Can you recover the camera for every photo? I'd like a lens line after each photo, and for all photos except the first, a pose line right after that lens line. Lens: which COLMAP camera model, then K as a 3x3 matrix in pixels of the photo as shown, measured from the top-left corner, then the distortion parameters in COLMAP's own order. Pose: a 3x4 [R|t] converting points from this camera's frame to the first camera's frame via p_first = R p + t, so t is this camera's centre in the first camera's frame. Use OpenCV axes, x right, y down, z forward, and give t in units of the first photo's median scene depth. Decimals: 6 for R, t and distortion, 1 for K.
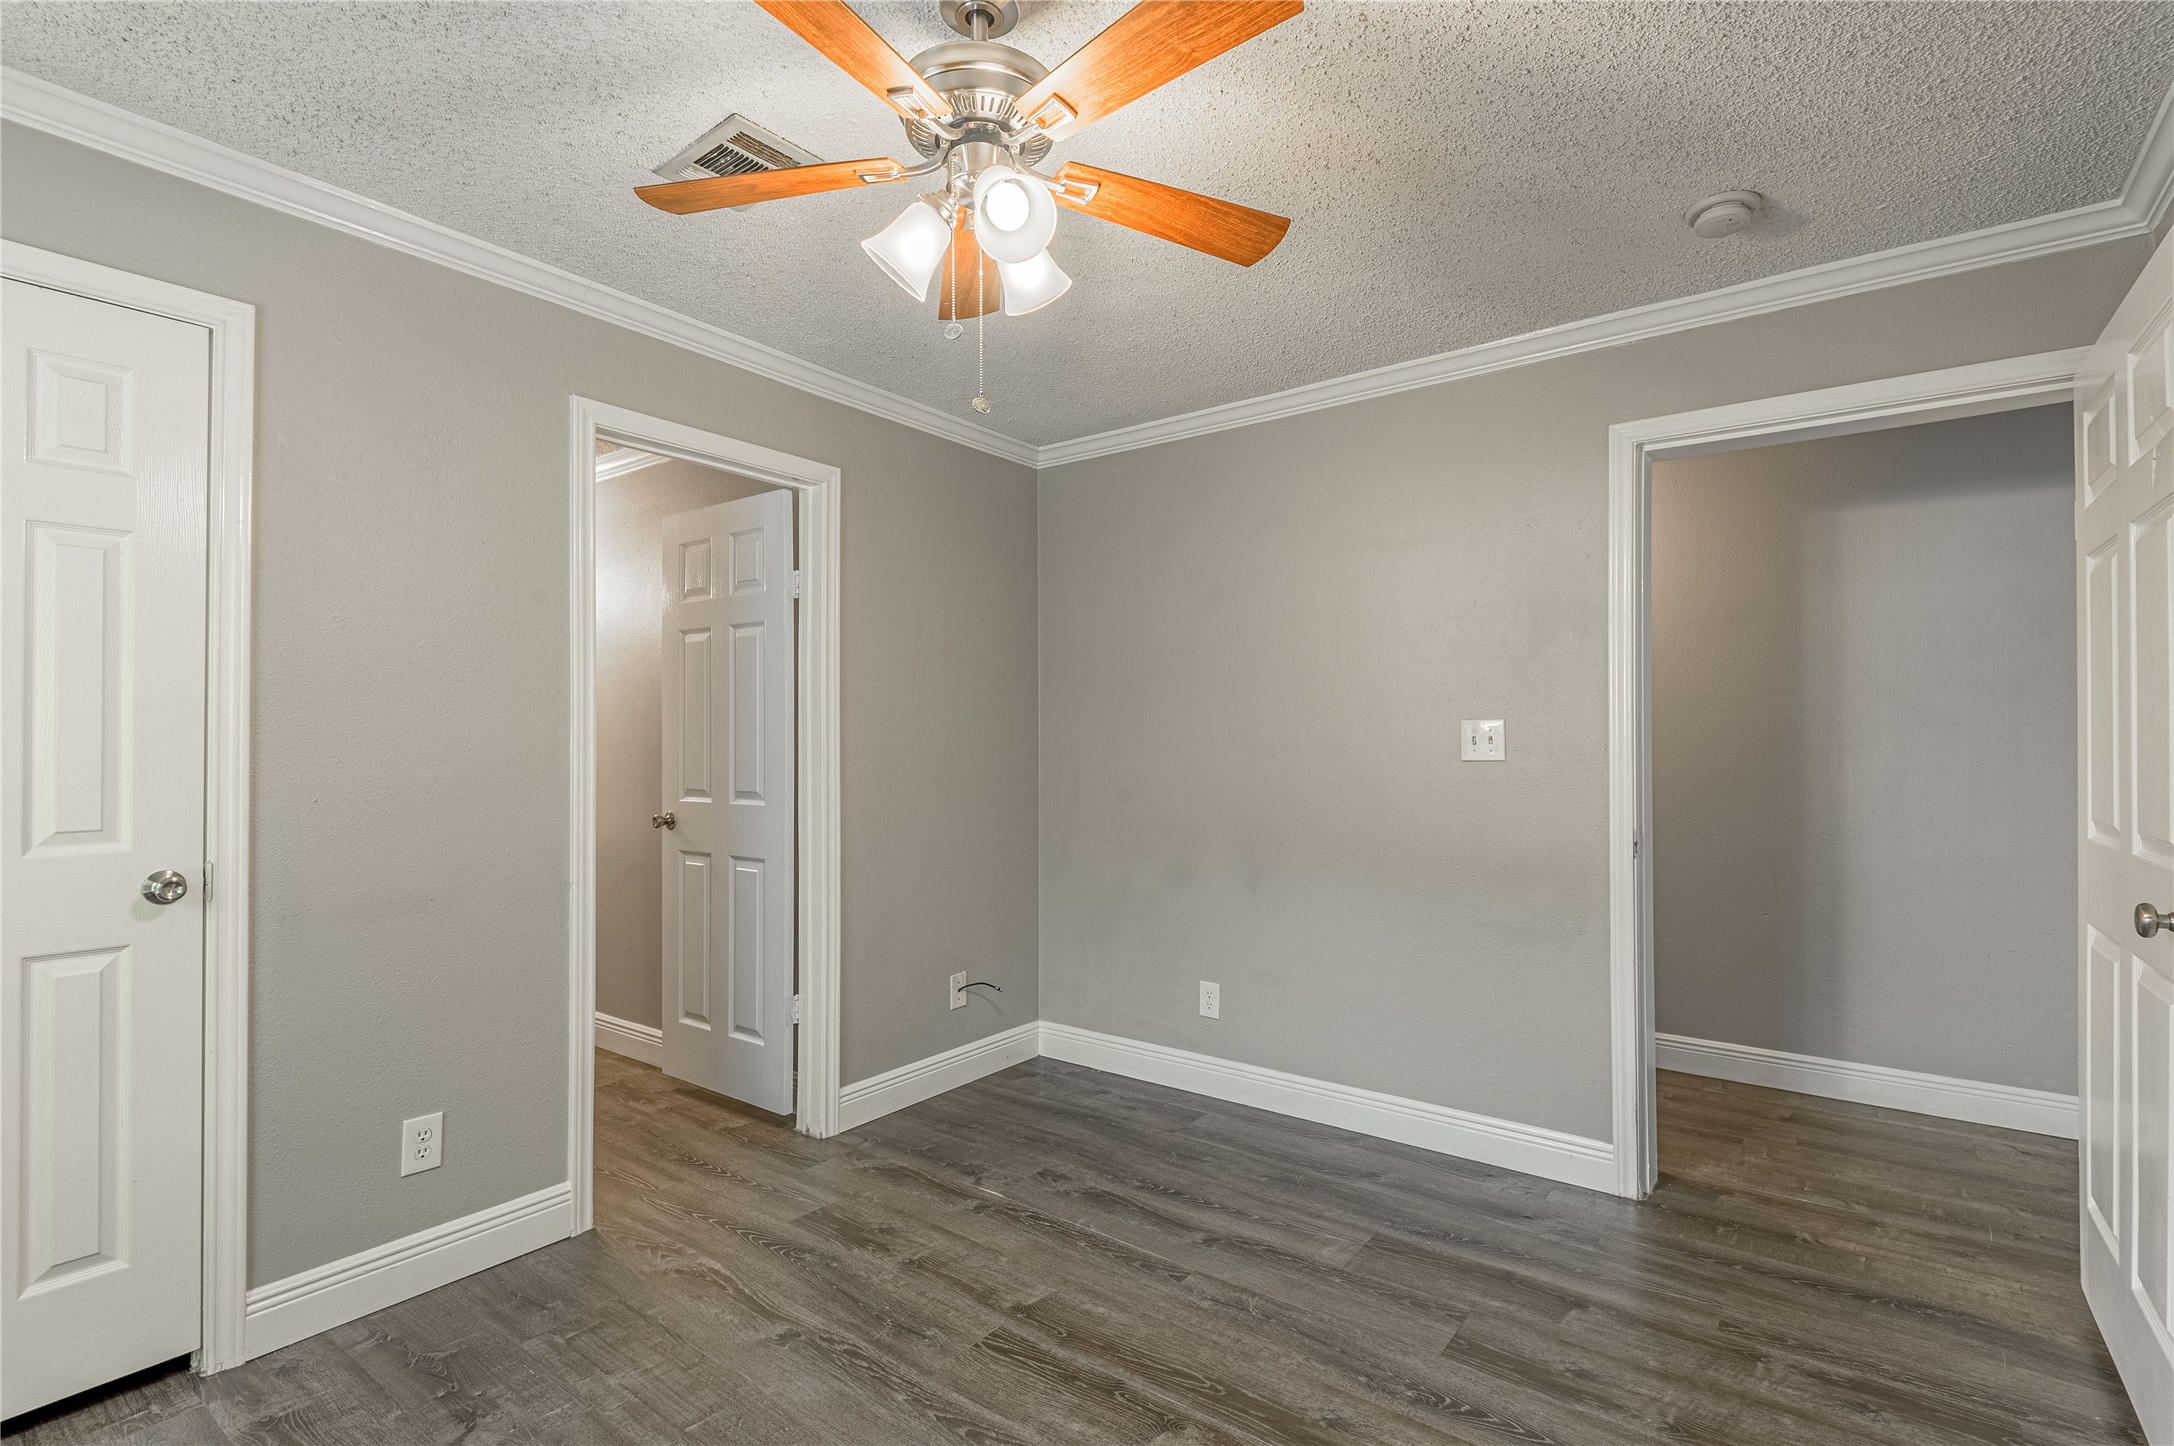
lens RADIAL K [[1016.5, 0, 1101.0], [0, 1016.5, 724.1], [0, 0, 1]] dist [0.025773, -0.016997]
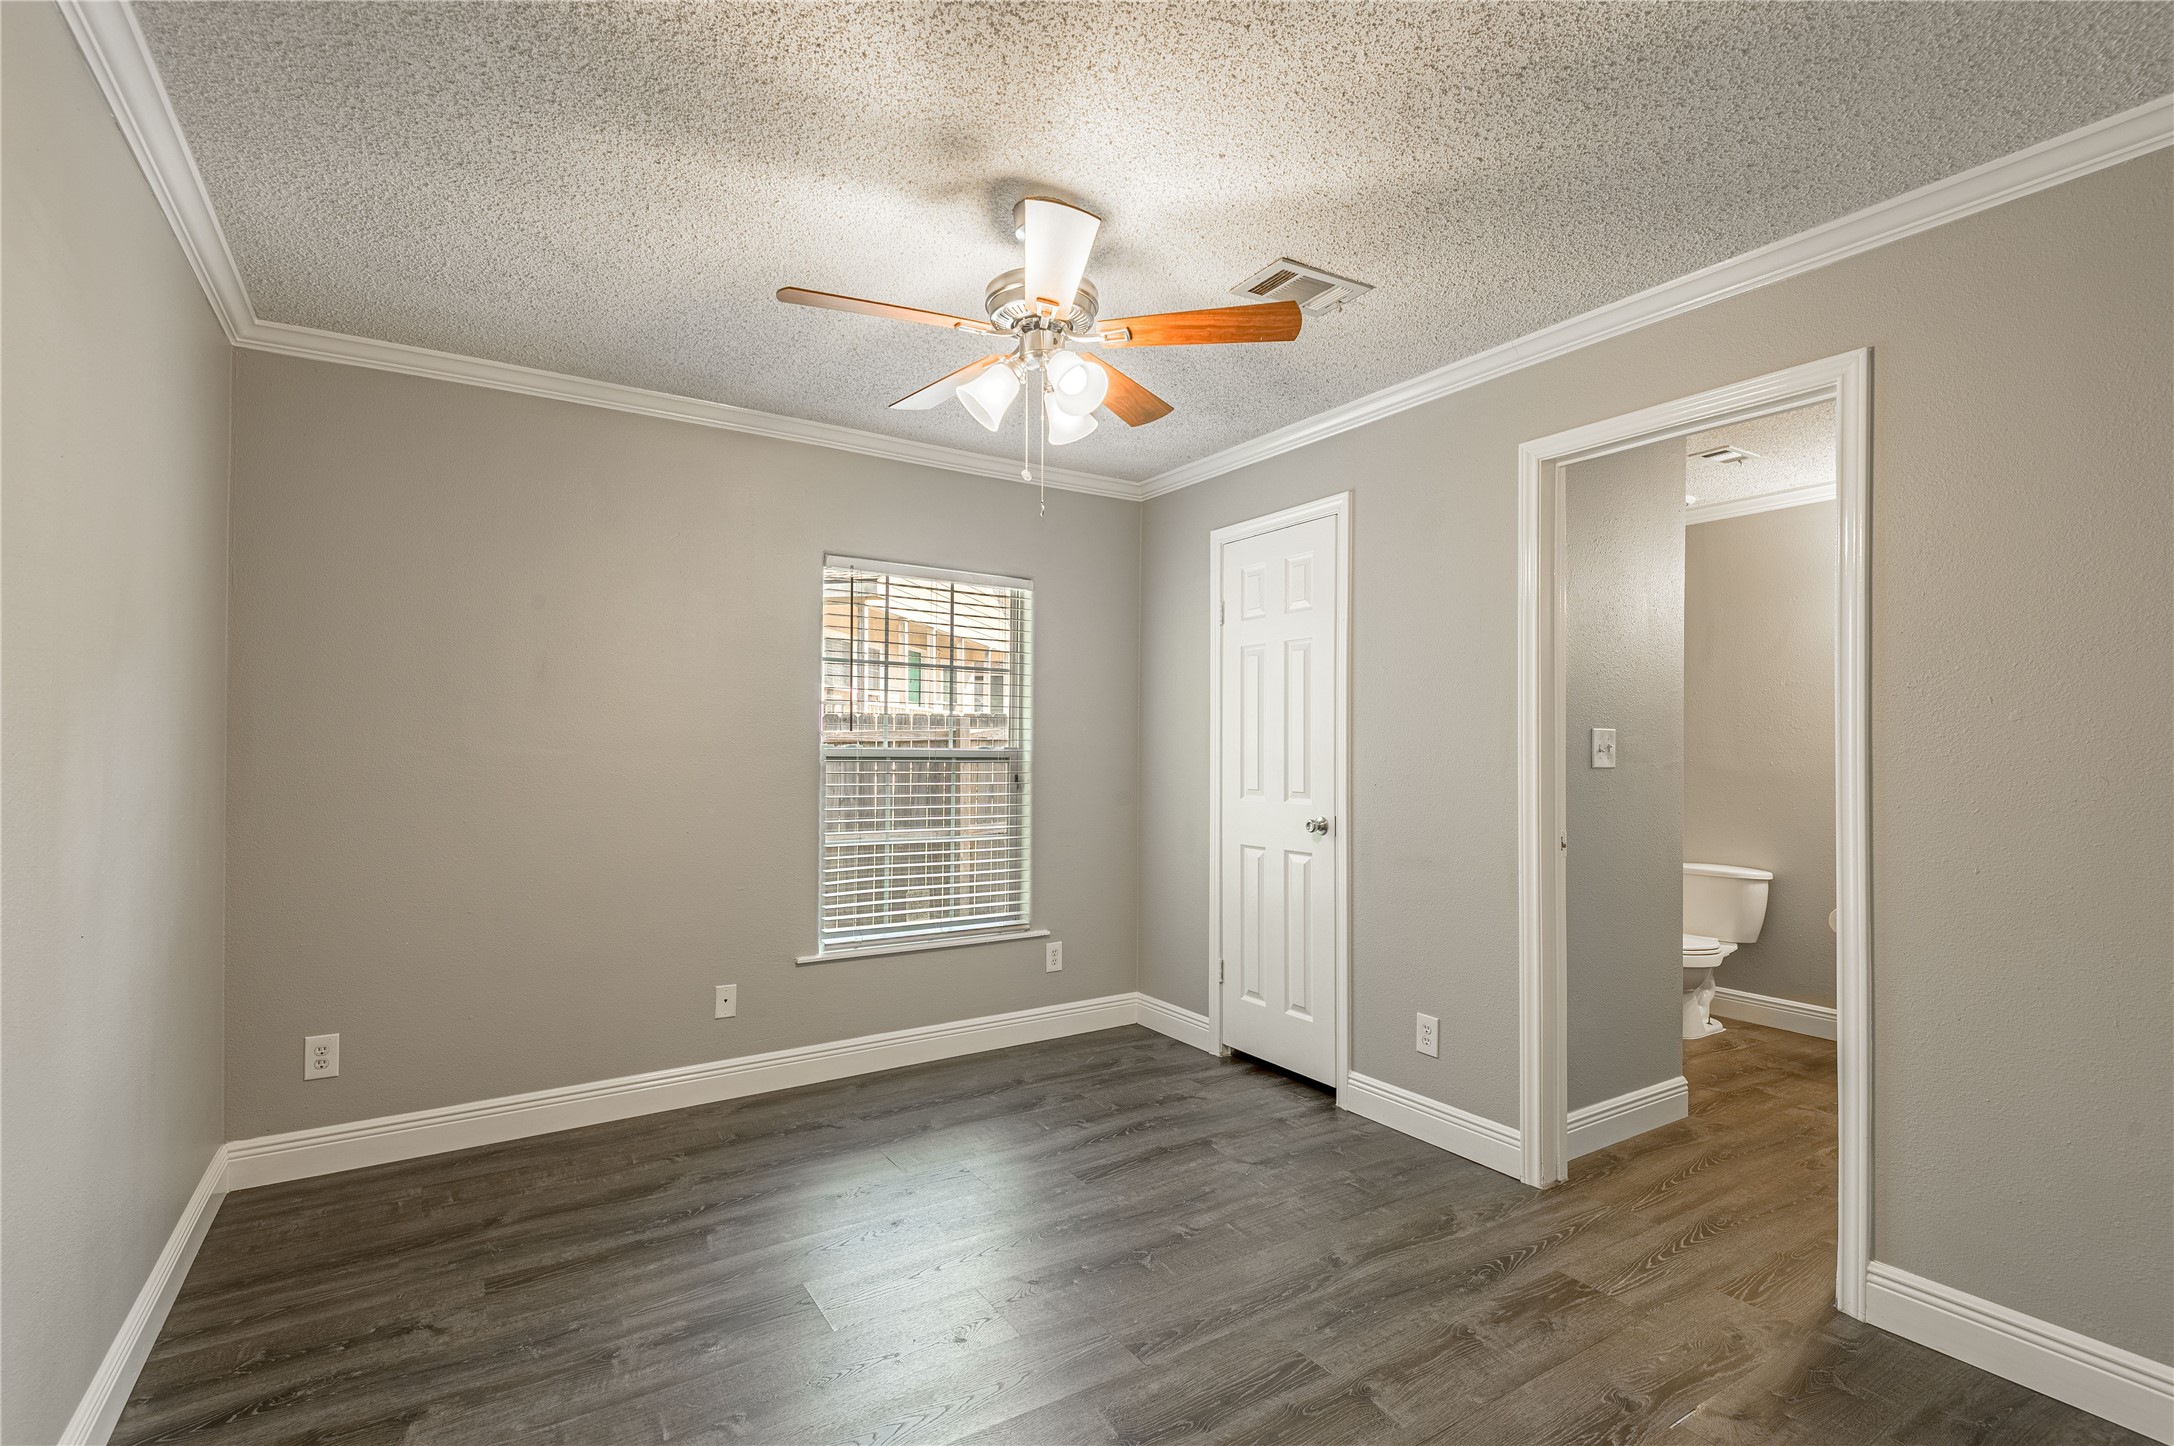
lens RADIAL K [[1016.5, 0, 1085.5], [0, 1016.5, 744.2], [0, 0, 1]] dist [0.025773, -0.016997]
pose [[-0.348020, 0.001780, -0.937485, 0.852157], [0.009130, 0.999957, -0.001490, 0.010583], [0.937443, -0.009078, -0.348021, 1.111985]]
